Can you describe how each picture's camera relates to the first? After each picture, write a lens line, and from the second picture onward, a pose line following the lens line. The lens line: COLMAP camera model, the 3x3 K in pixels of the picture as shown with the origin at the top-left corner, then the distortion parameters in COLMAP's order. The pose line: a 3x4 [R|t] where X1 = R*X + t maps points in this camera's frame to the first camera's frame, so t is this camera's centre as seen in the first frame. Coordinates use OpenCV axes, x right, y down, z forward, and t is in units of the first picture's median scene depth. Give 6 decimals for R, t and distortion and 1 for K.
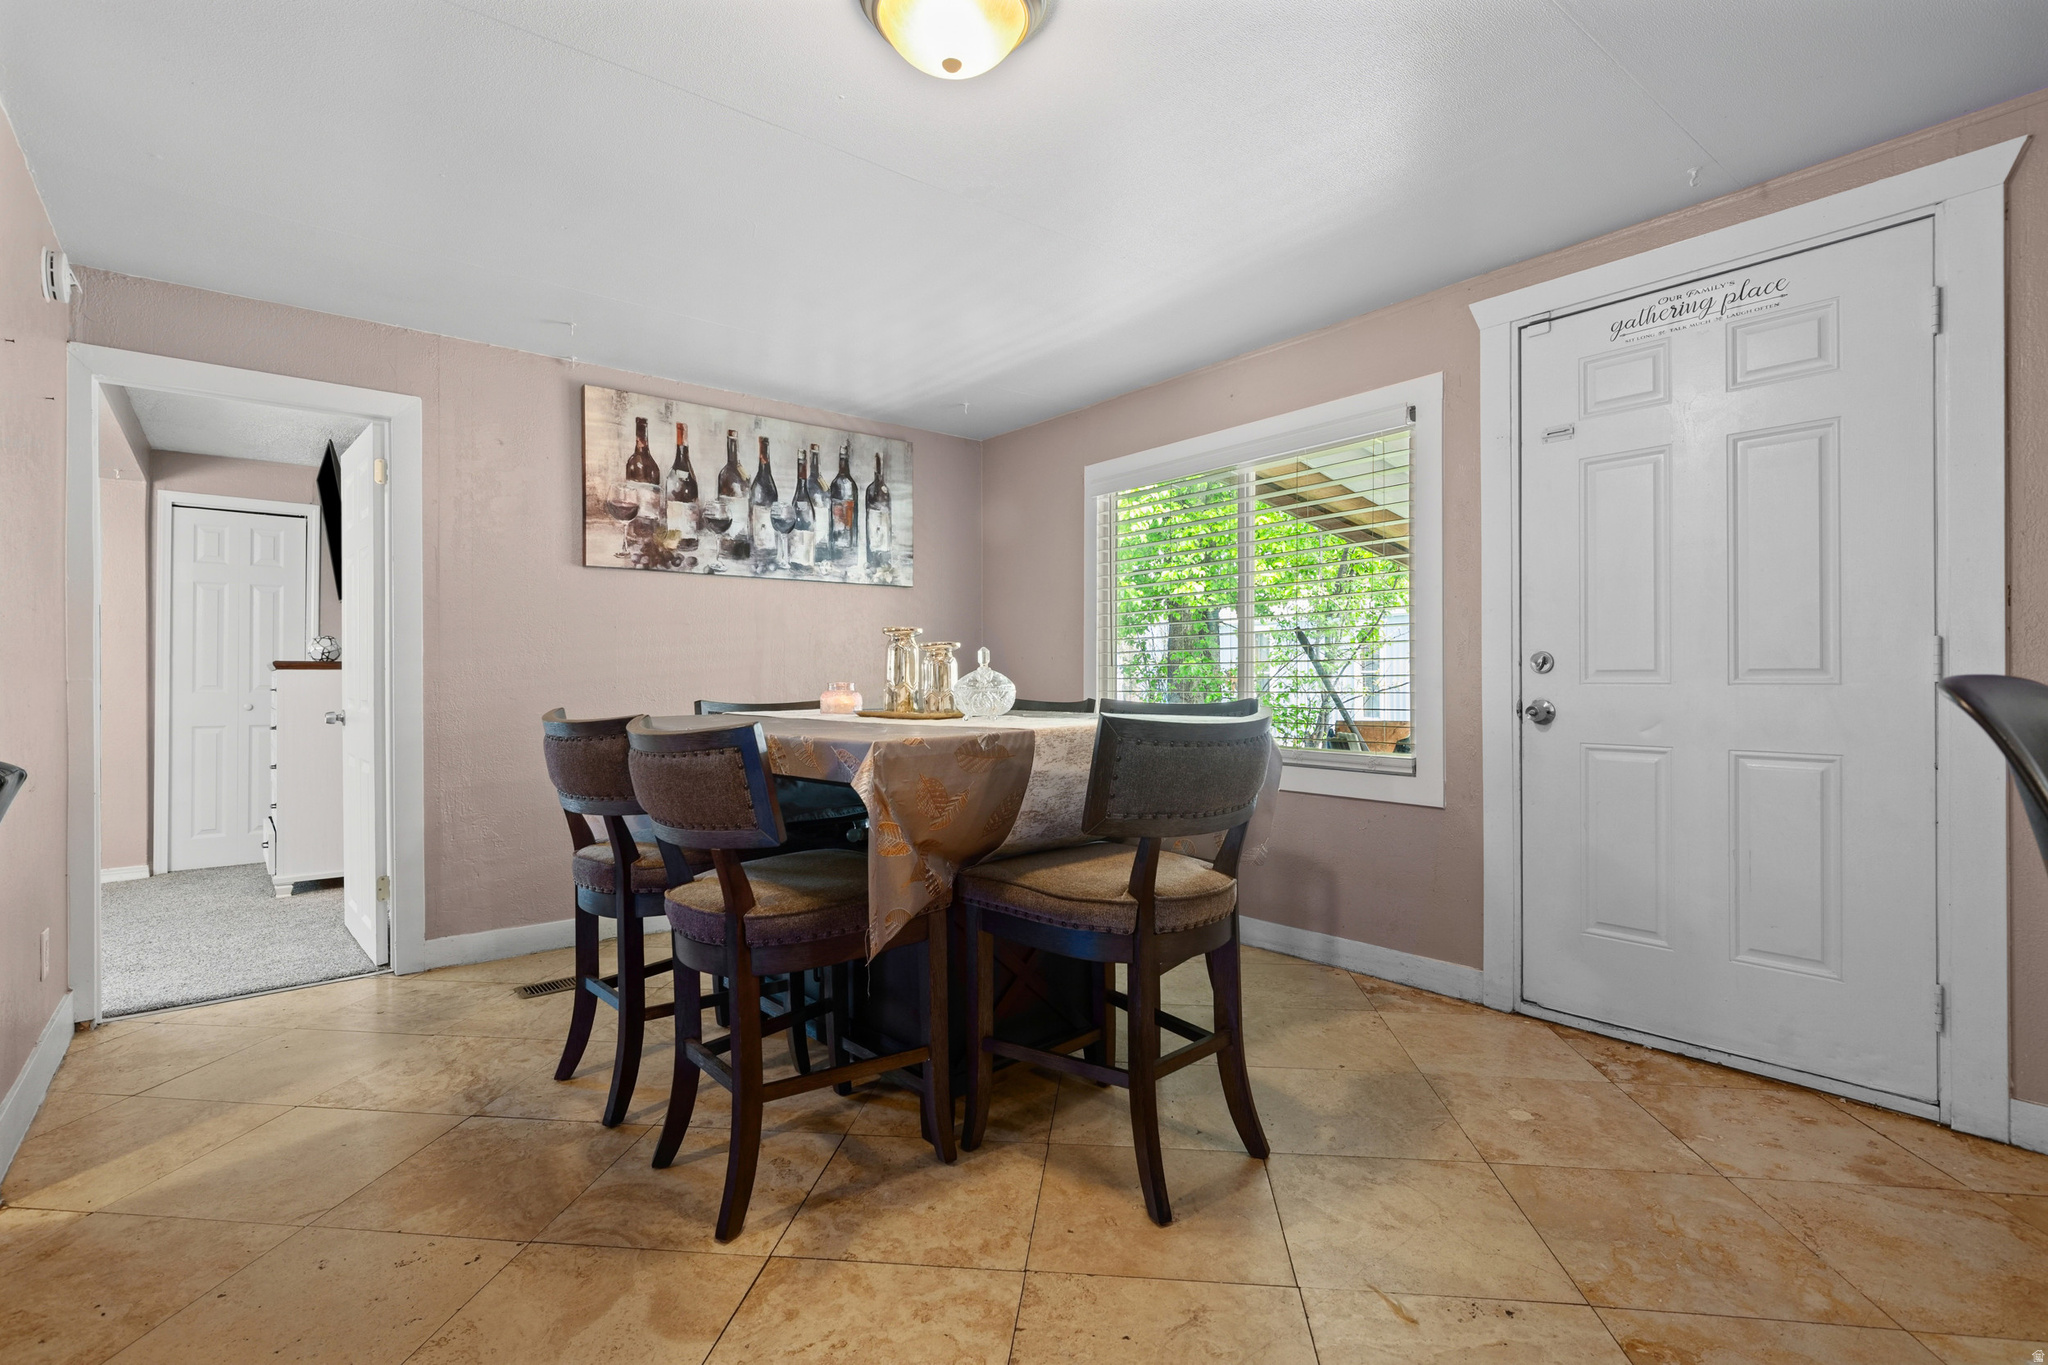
lens RADIAL K [[932.4, 0, 1012.5], [0, 932.4, 684.4], [0, 0, 1]] dist [-0.000017, -0.000318]
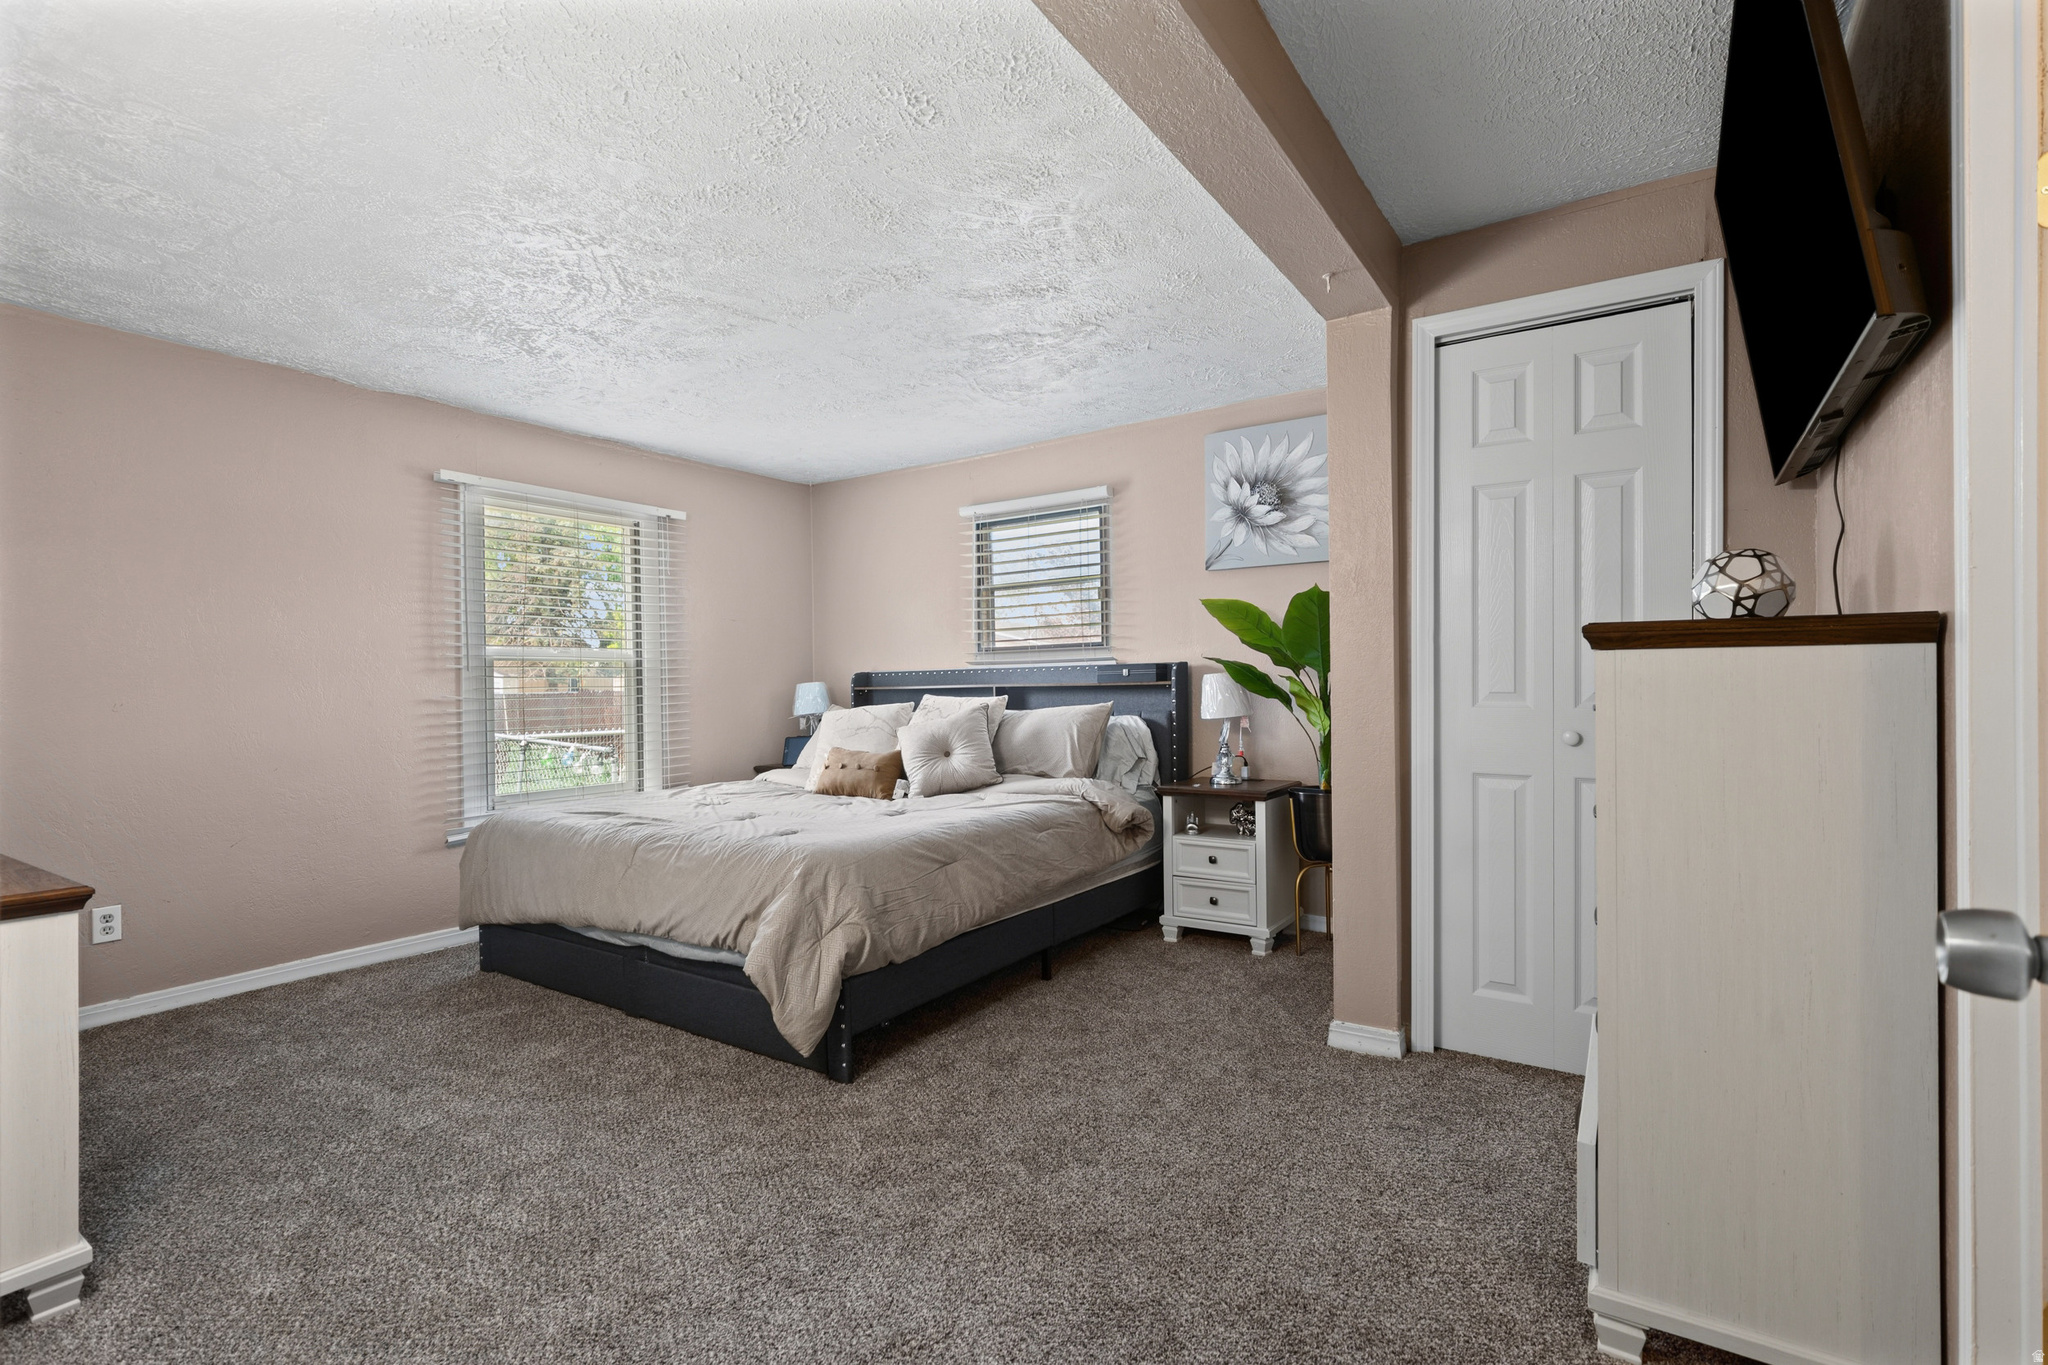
lens RADIAL K [[932.4, 0, 1013.8], [0, 932.4, 689.4], [0, 0, 1]] dist [-0.000017, -0.000318]
pose [[0.278709, 0.002679, -0.960372, -0.476474], [0.007961, 0.999955, 0.005100, -0.005165], [0.960343, -0.009067, 0.278675, 0.637920]]
